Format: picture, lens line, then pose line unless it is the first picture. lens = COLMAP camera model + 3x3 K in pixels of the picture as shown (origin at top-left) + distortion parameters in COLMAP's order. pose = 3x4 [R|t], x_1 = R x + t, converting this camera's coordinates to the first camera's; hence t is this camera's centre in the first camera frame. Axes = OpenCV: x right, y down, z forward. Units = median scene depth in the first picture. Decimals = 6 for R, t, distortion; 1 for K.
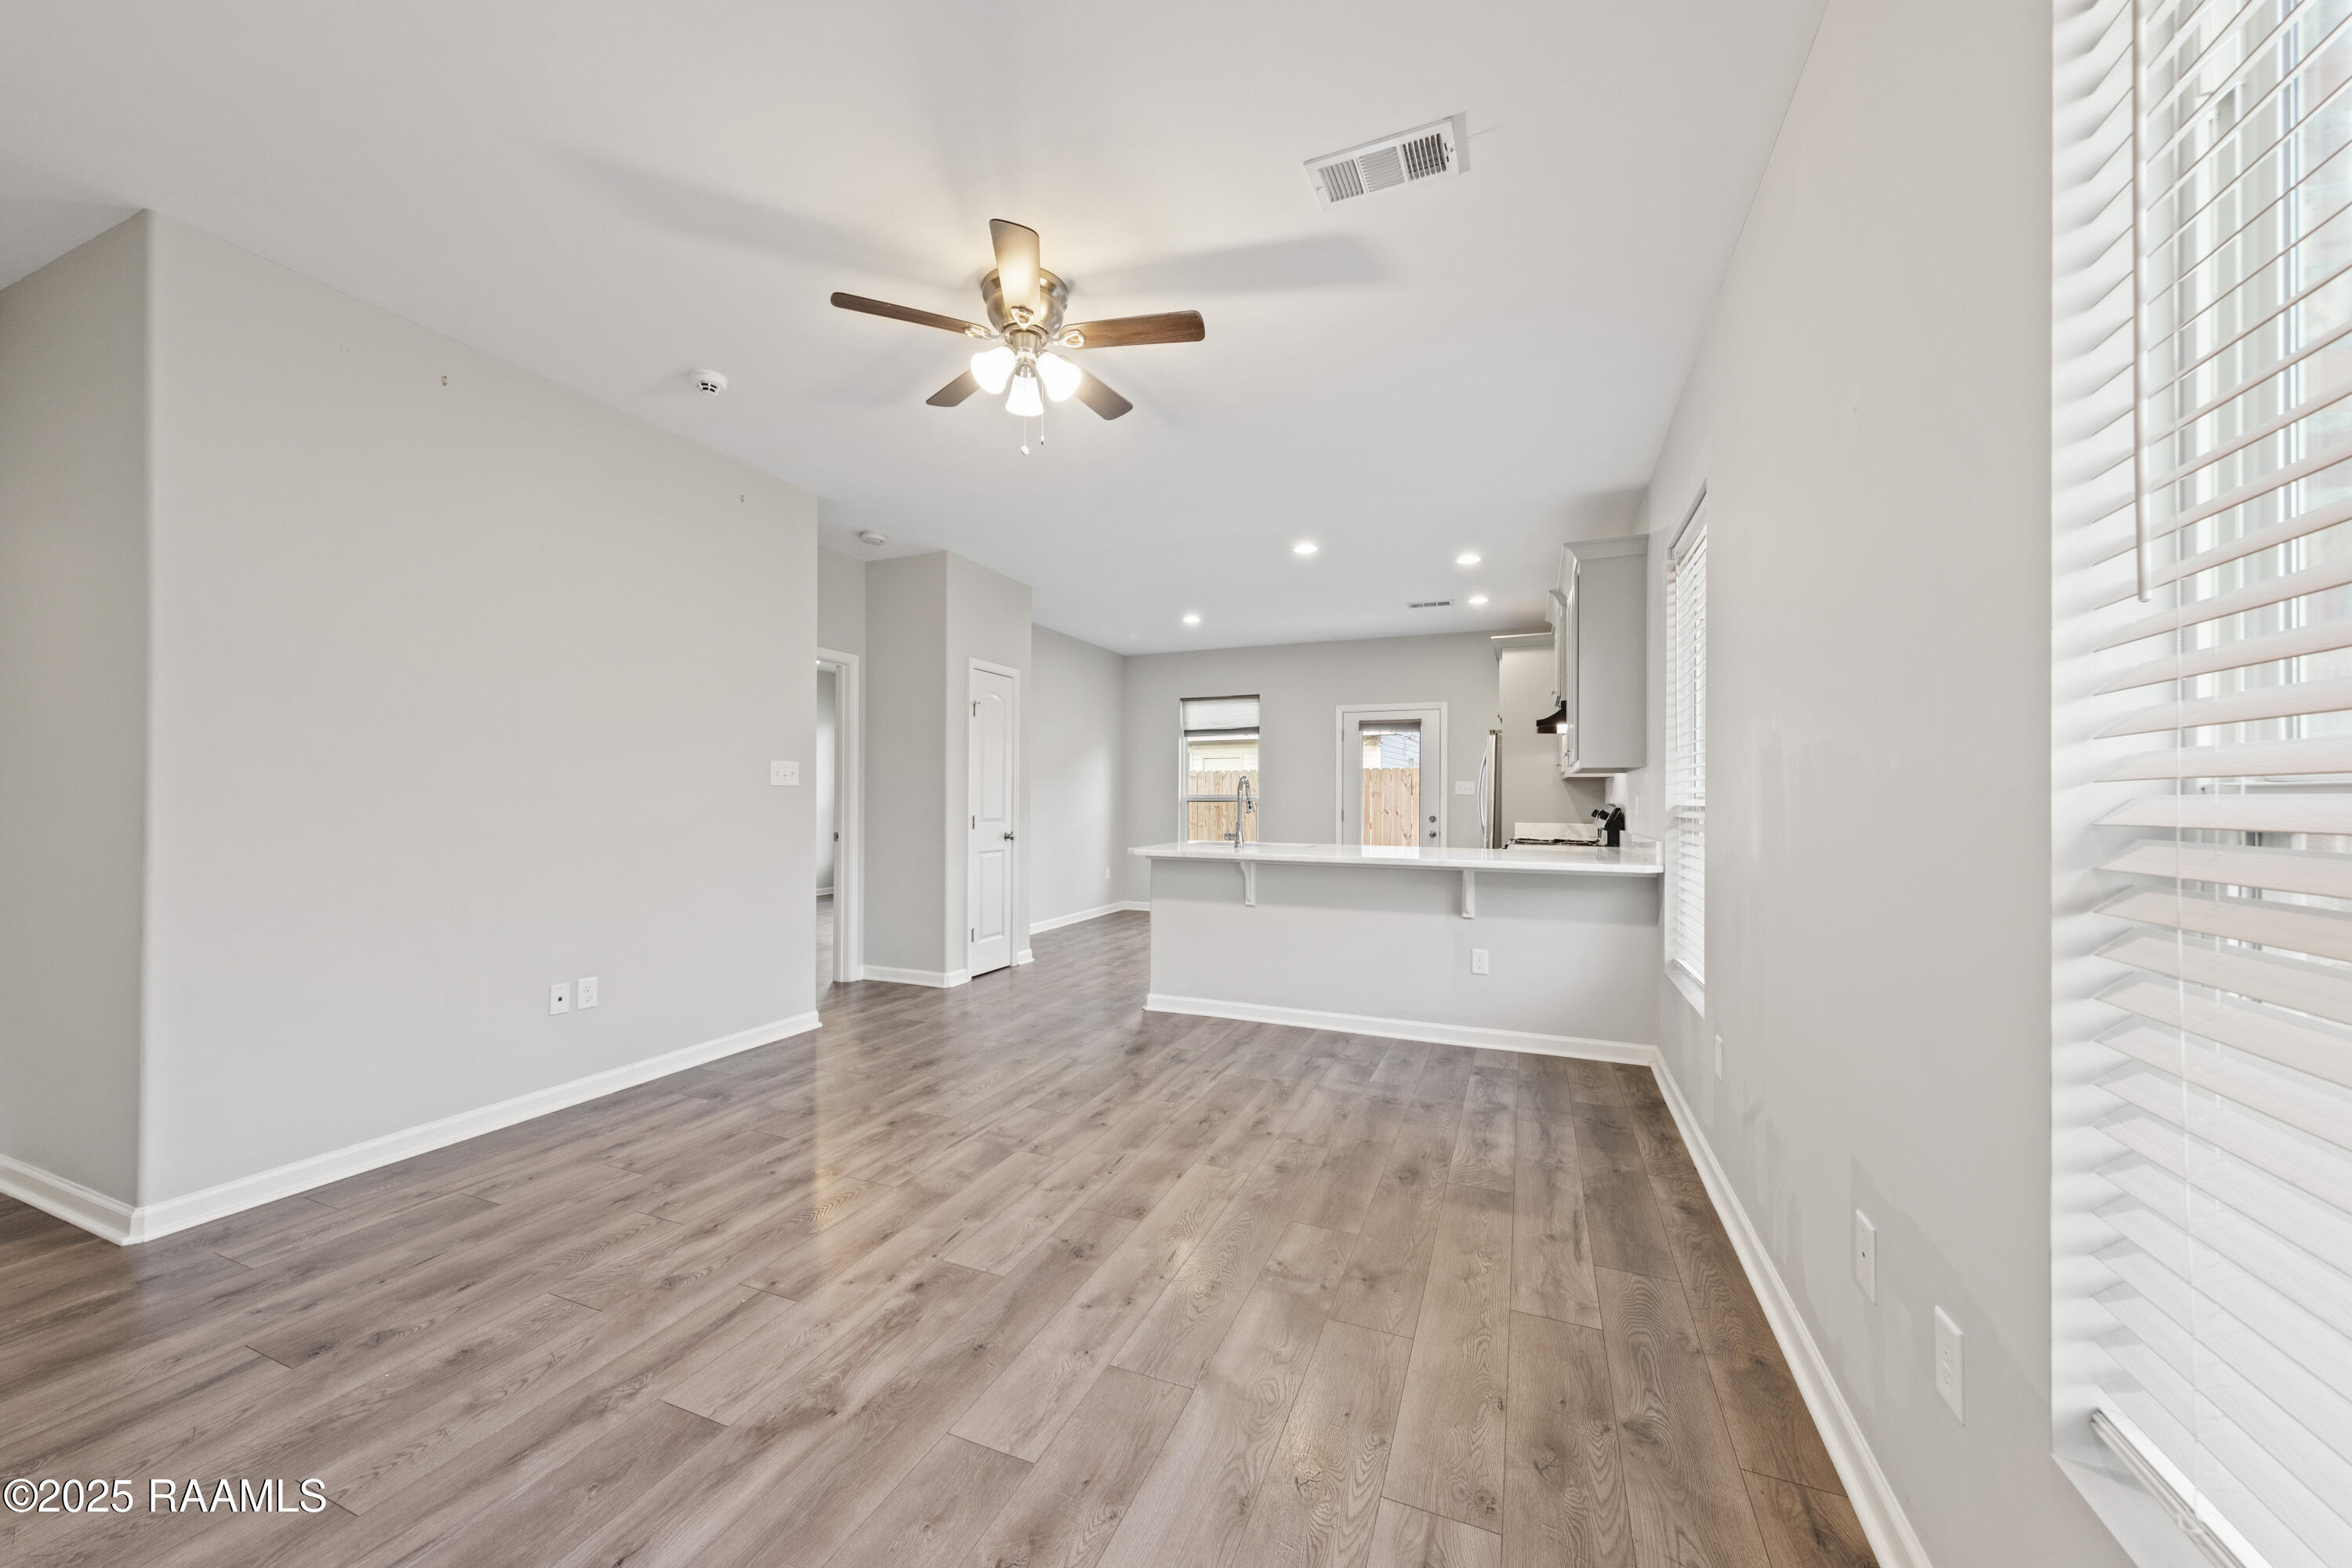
lens RADIAL K [[849.0, 0, 1175.2], [0, 849.0, 799.0], [0, 0, 1]] dist [0.010629, -0.003161]
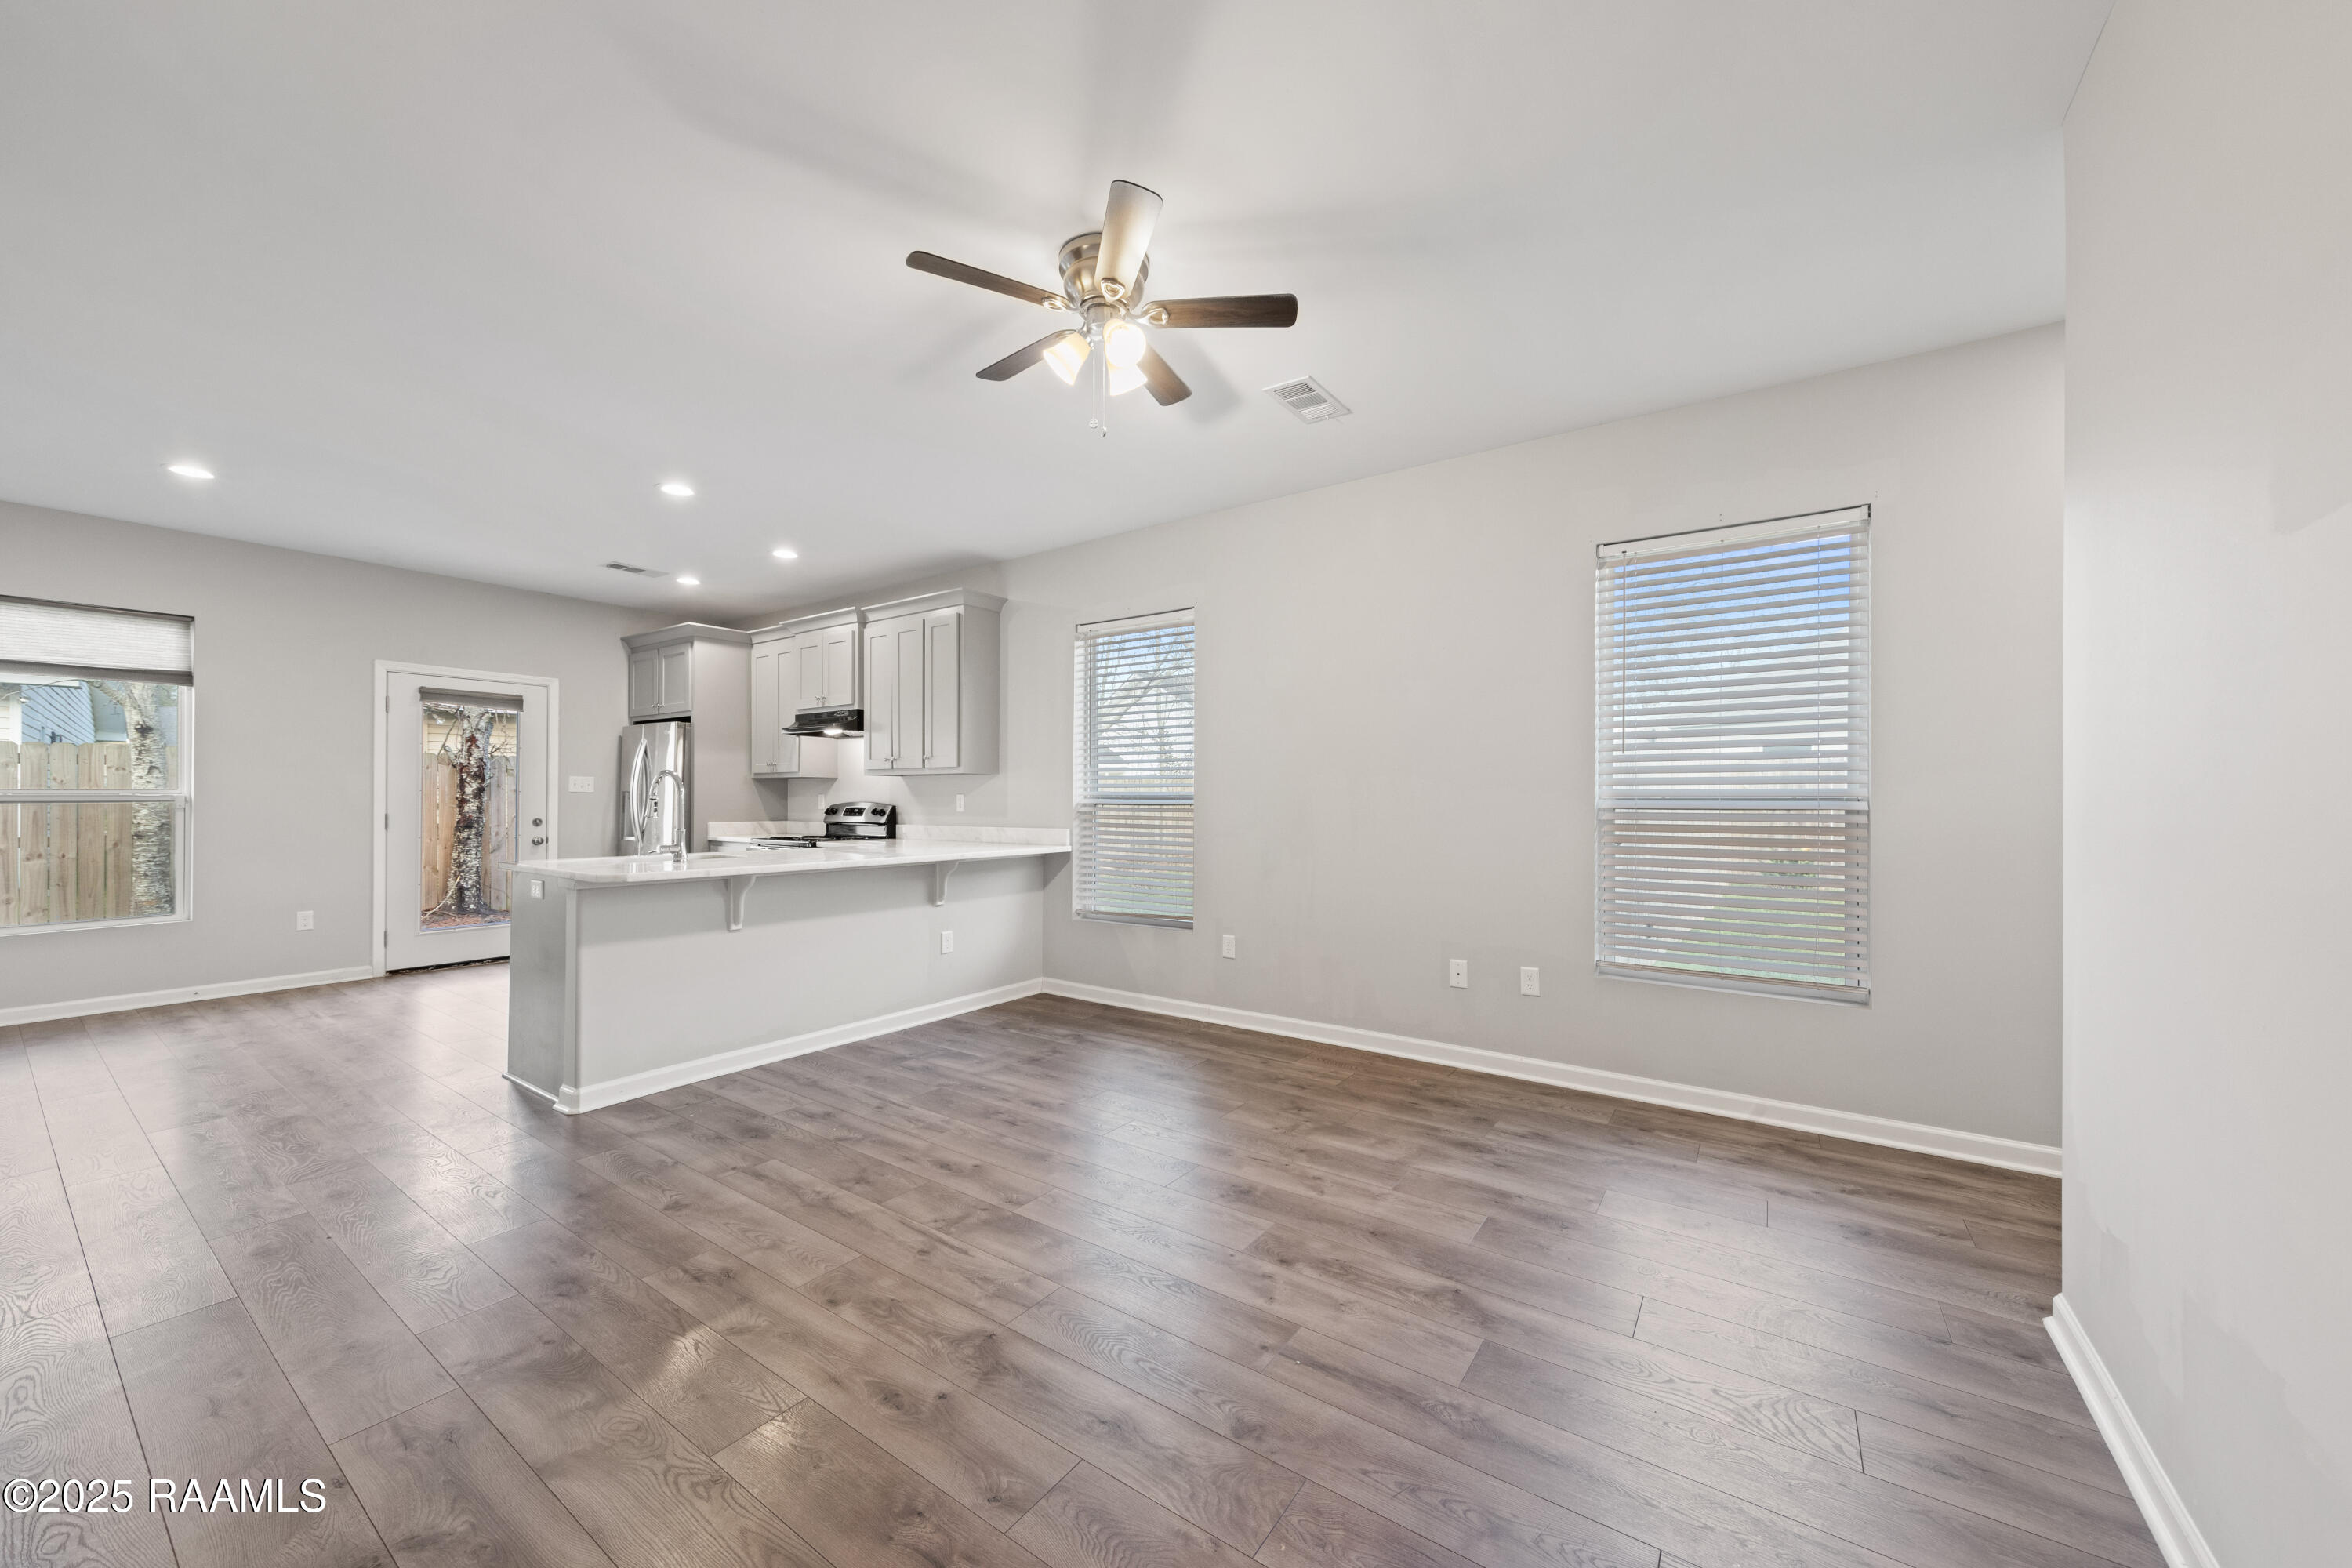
lens RADIAL K [[849.0, 0, 1175.2], [0, 849.0, 799.0], [0, 0, 1]] dist [0.010629, -0.003161]
pose [[0.214912, -0.002730, 0.976630, -0.980965], [-0.001530, 0.999994, 0.003132, -0.007344], [-0.976632, -0.002168, 0.214906, 0.648513]]
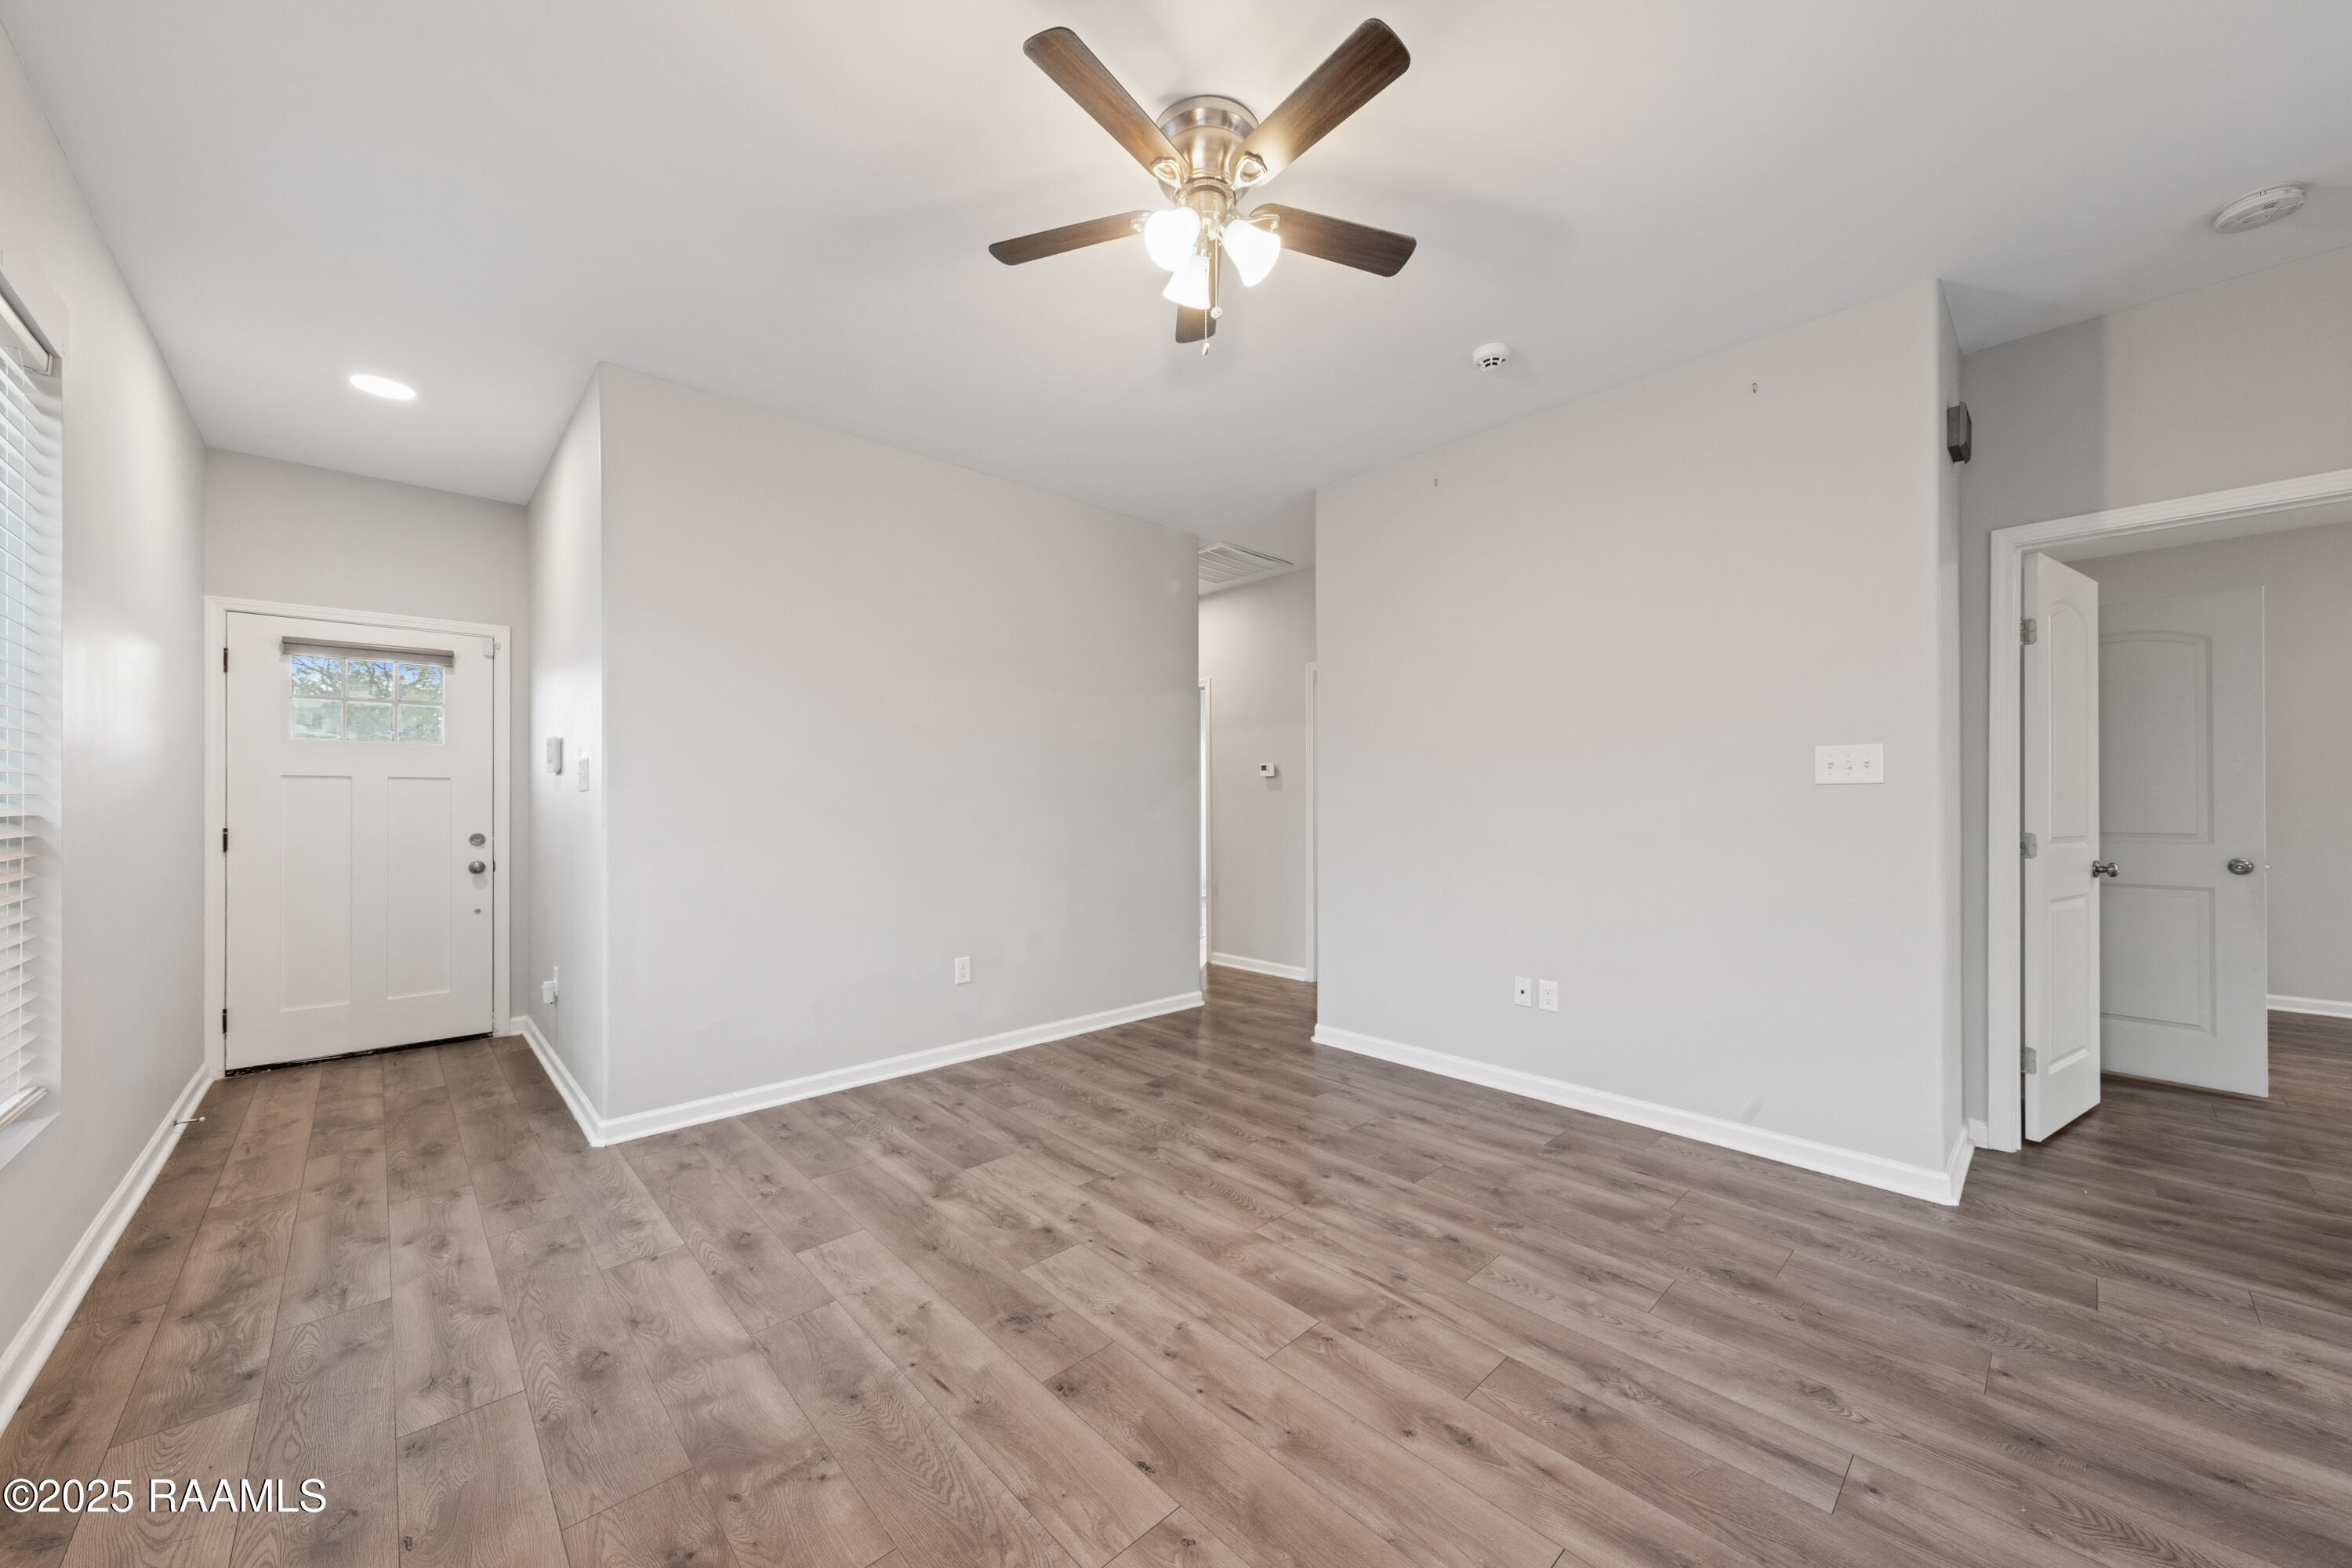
lens RADIAL K [[849.0, 0, 1175.2], [0, 849.0, 799.0], [0, 0, 1]] dist [0.010629, -0.003161]
pose [[-0.412077, -0.006340, -0.911127, 0.482434], [0.000929, 0.999972, -0.007378, 0.000434], [0.911149, -0.003887, -0.412060, 1.167134]]
